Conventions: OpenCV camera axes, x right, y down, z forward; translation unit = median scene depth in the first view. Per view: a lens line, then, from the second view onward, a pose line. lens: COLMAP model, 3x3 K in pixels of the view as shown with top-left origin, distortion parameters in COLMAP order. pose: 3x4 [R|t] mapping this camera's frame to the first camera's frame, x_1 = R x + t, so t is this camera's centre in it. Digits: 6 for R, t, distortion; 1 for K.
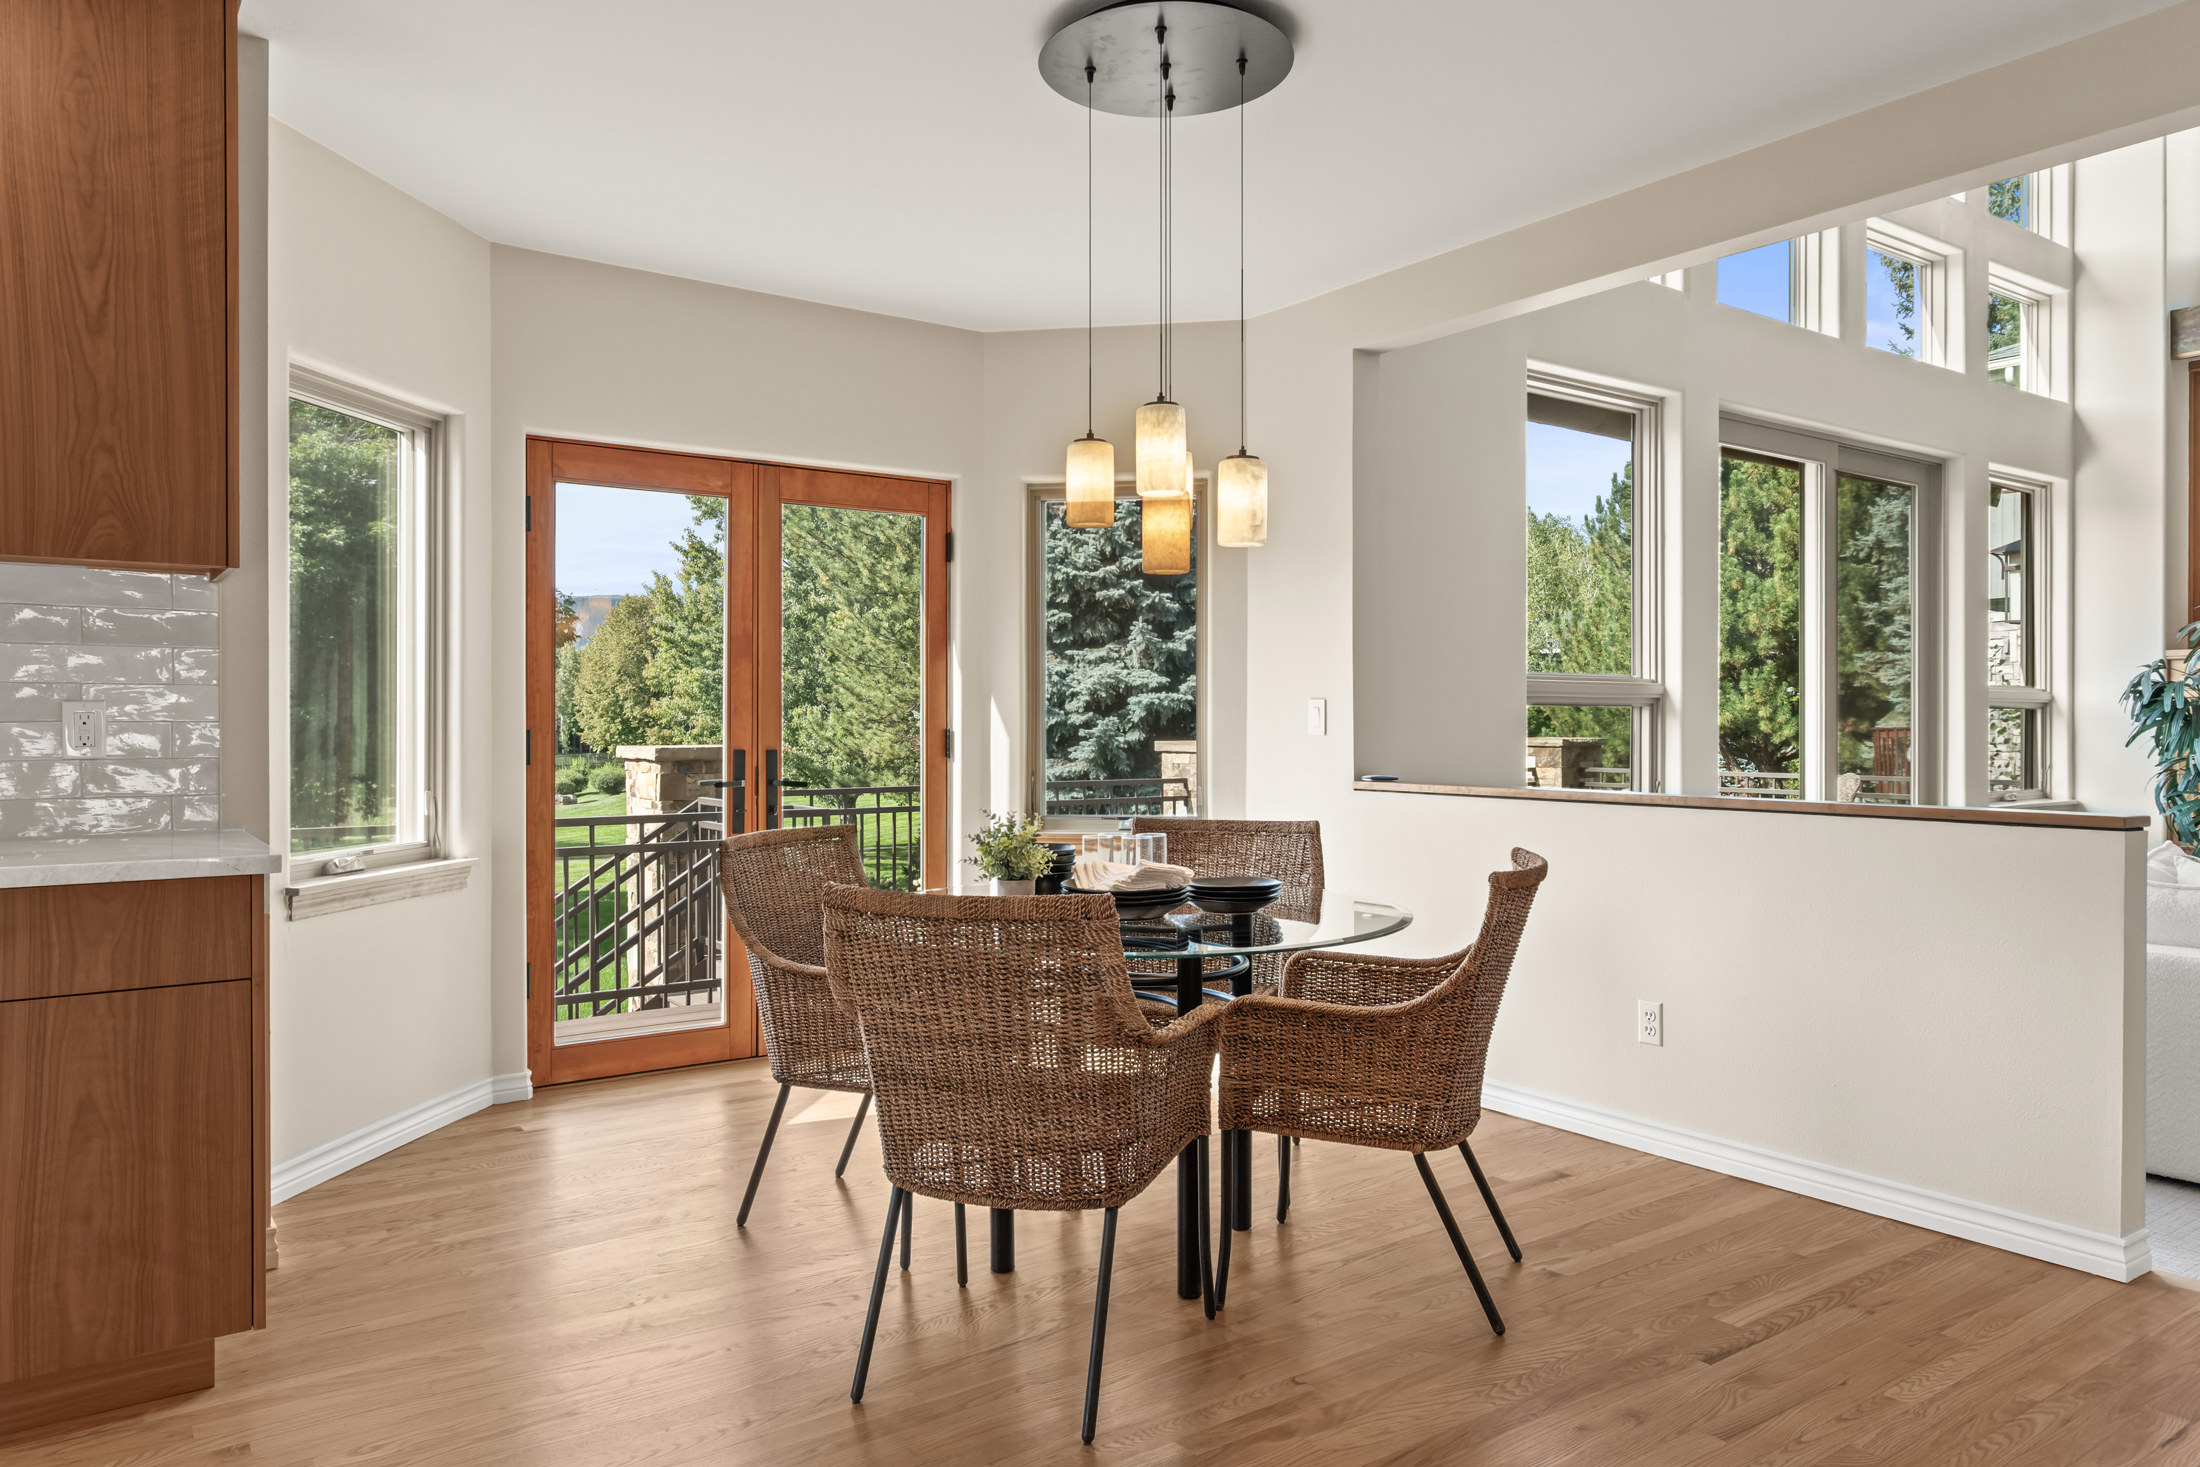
lens RADIAL K [[1424.5, 0, 1087.5], [0, 1424.5, 731.6], [0, 0, 1]] dist [-0.007628, 0.001852]
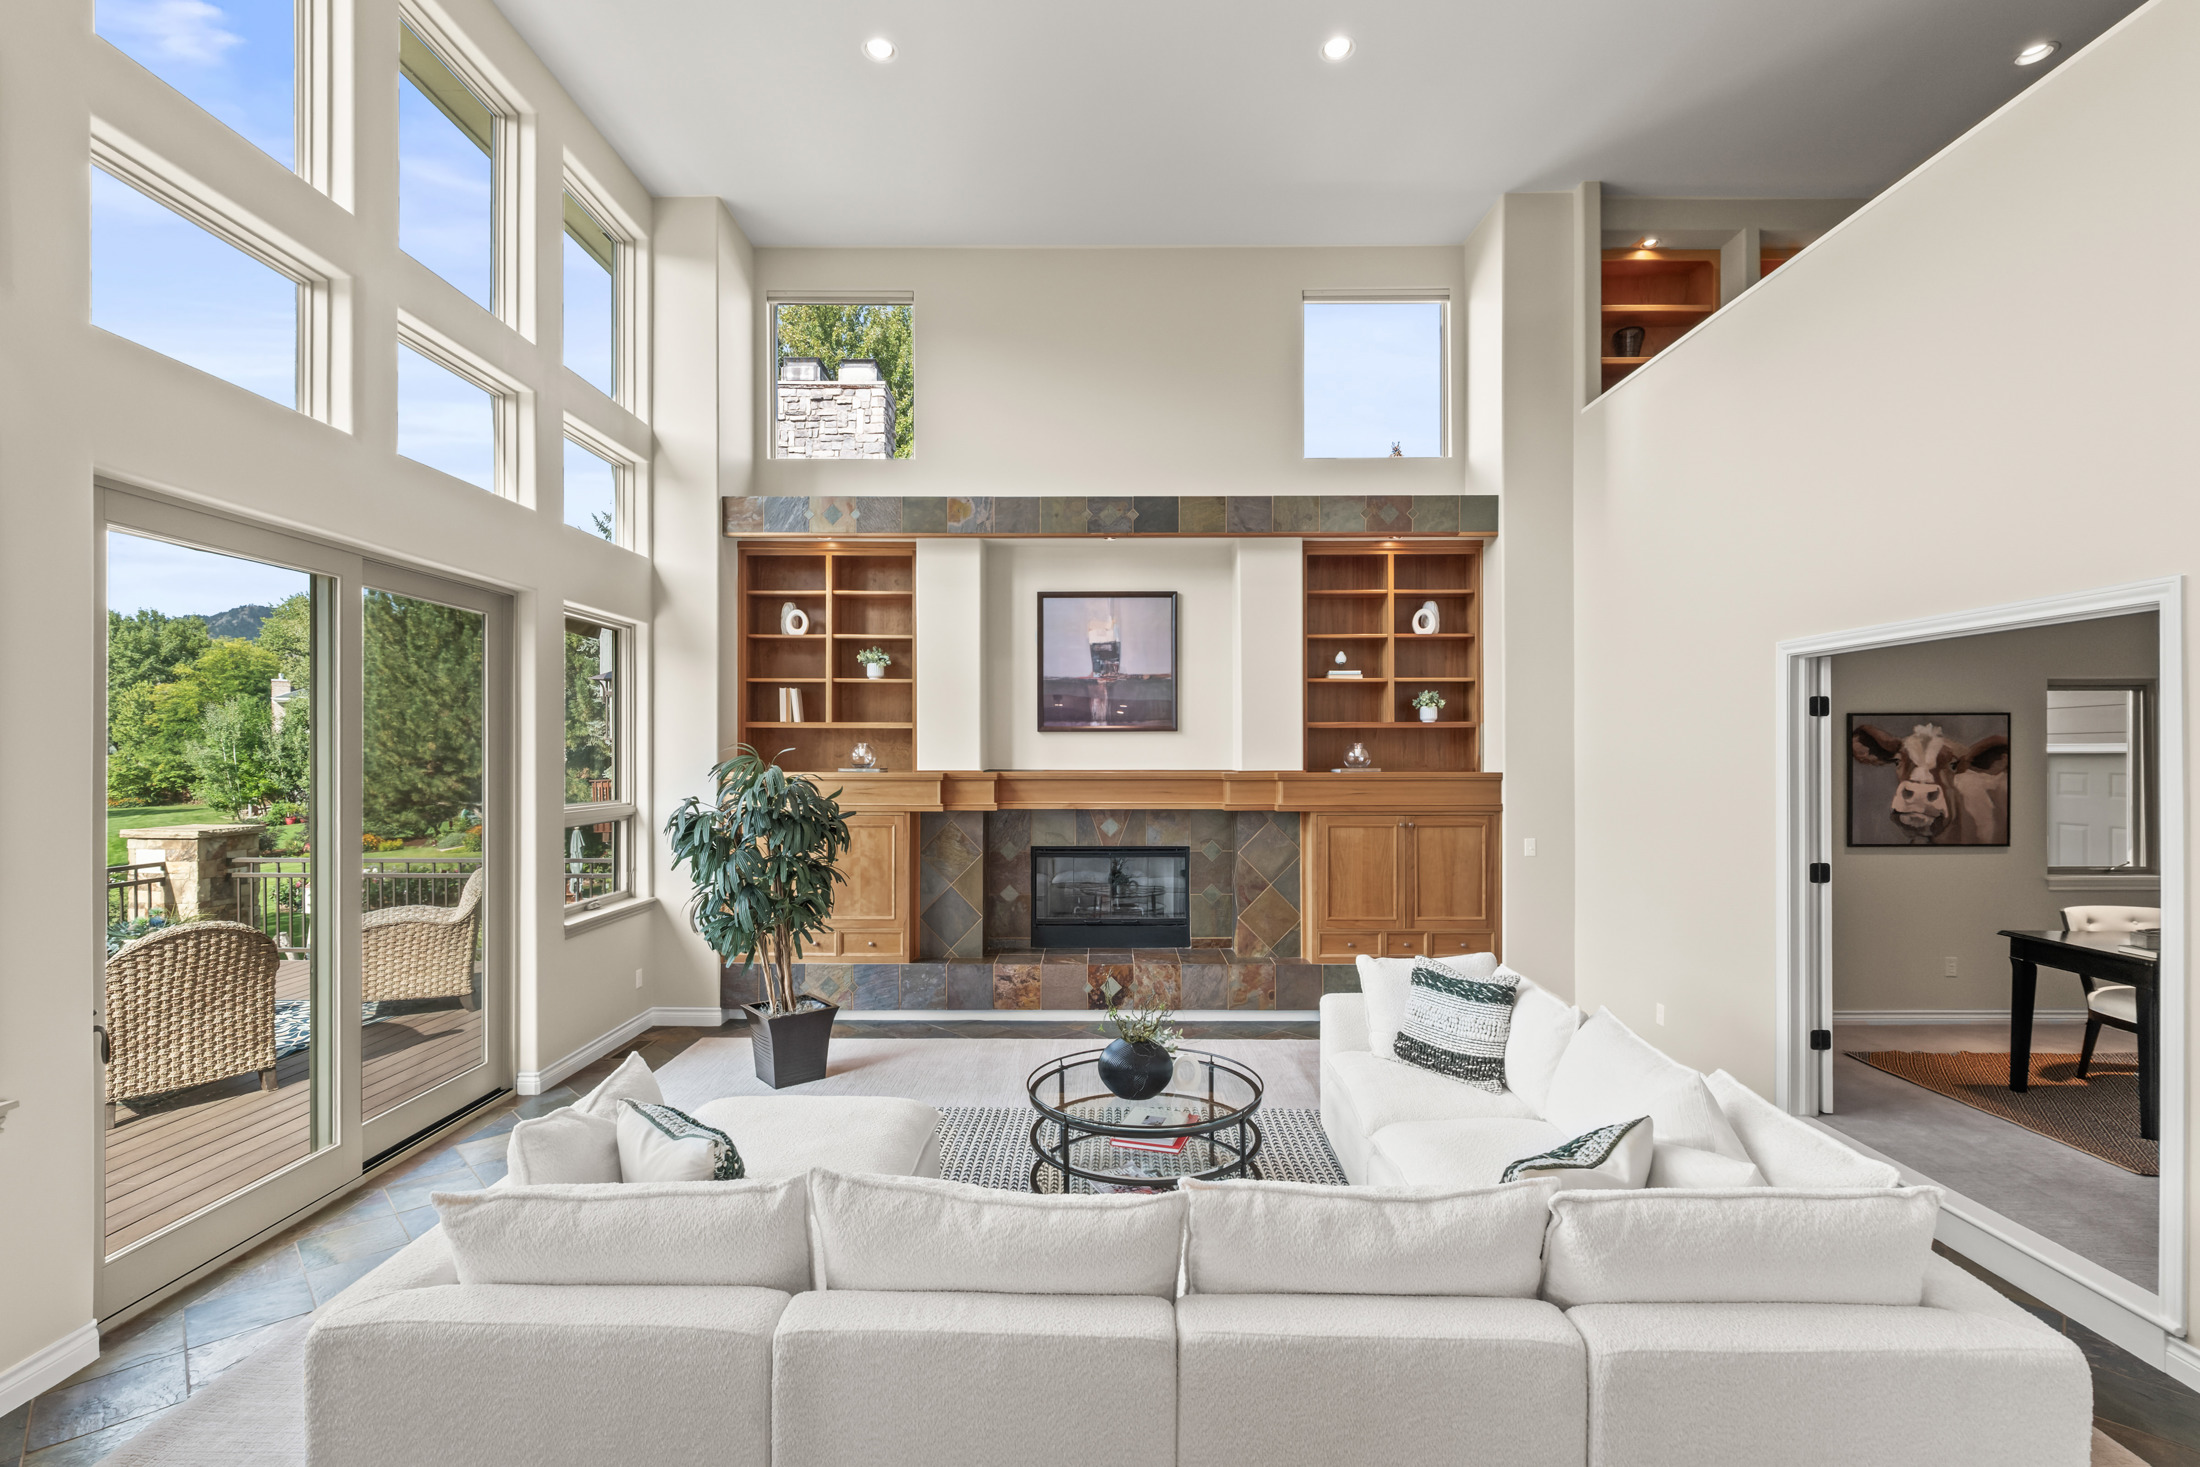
lens RADIAL K [[980.1, 0, 1096.6], [0, 980.1, 748.9], [0, 0, 1]] dist [-0.002428, -0.003988]
pose [[0.577322, 0.007262, 0.816485, 0.241742], [0.006784, 0.999883, -0.013690, -0.059364], [-0.816489, 0.013443, 0.577205, 0.230002]]
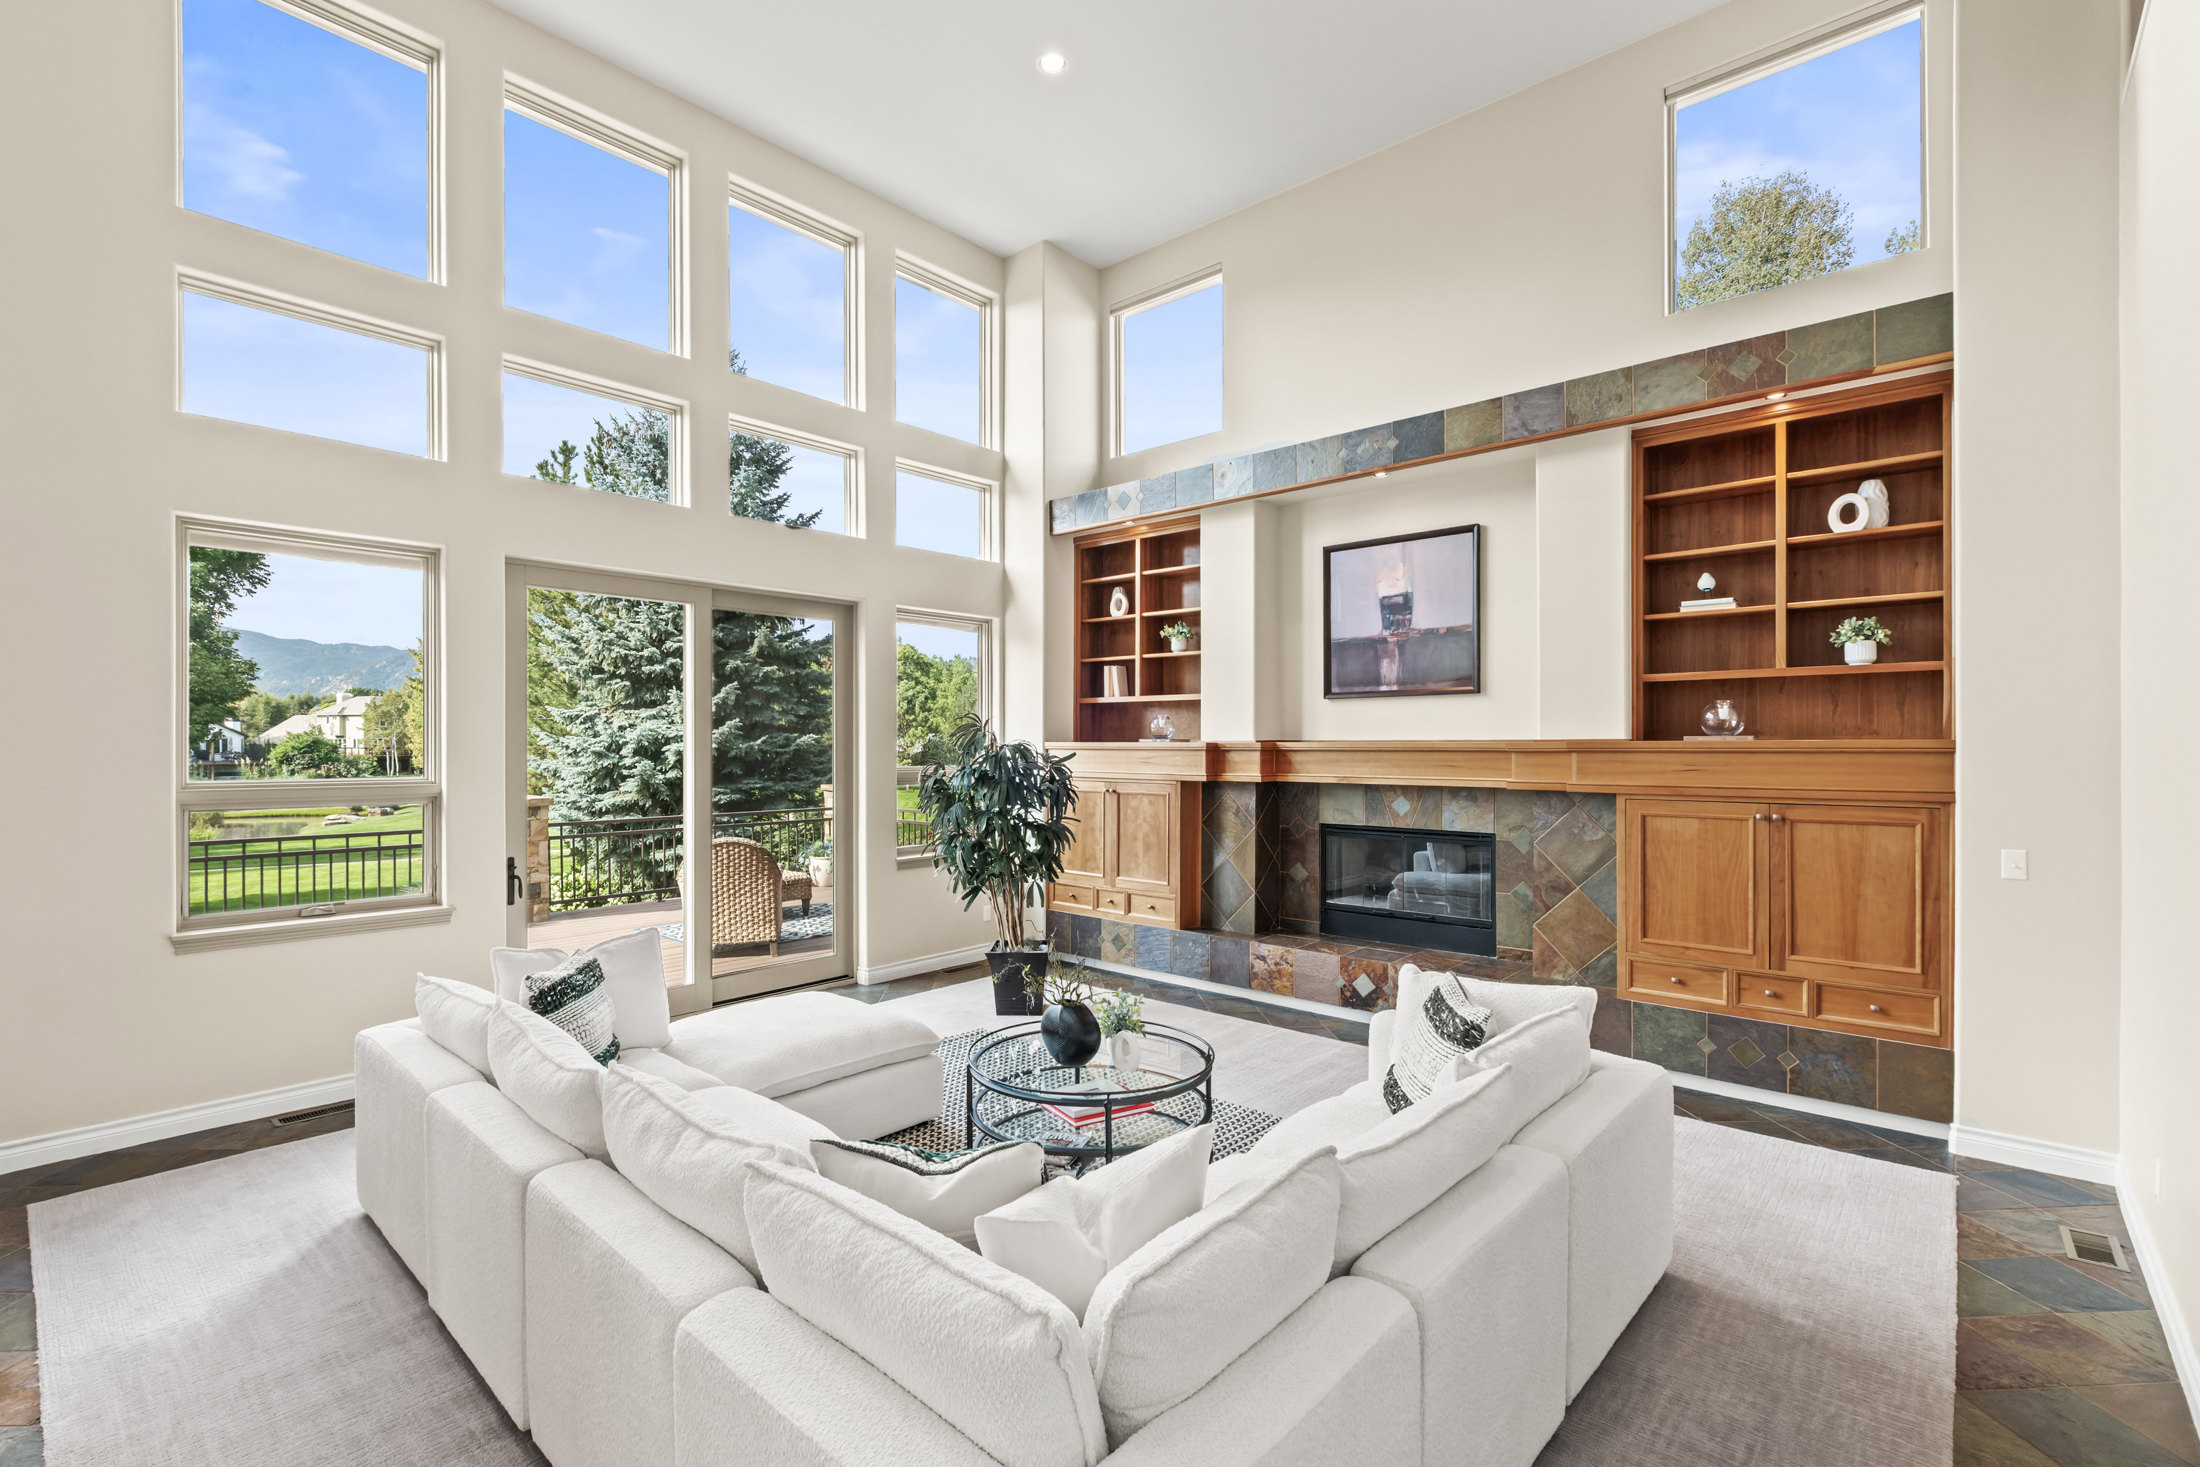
lens RADIAL K [[980.1, 0, 1057.2], [0, 980.1, 740.8], [0, 0, 1]] dist [-0.002428, -0.003988]
pose [[0.976617, 0.002580, 0.214971, 0.528589], [0.000474, 0.999900, -0.014152, -0.042065], [-0.214986, 0.013923, 0.976518, 0.046726]]
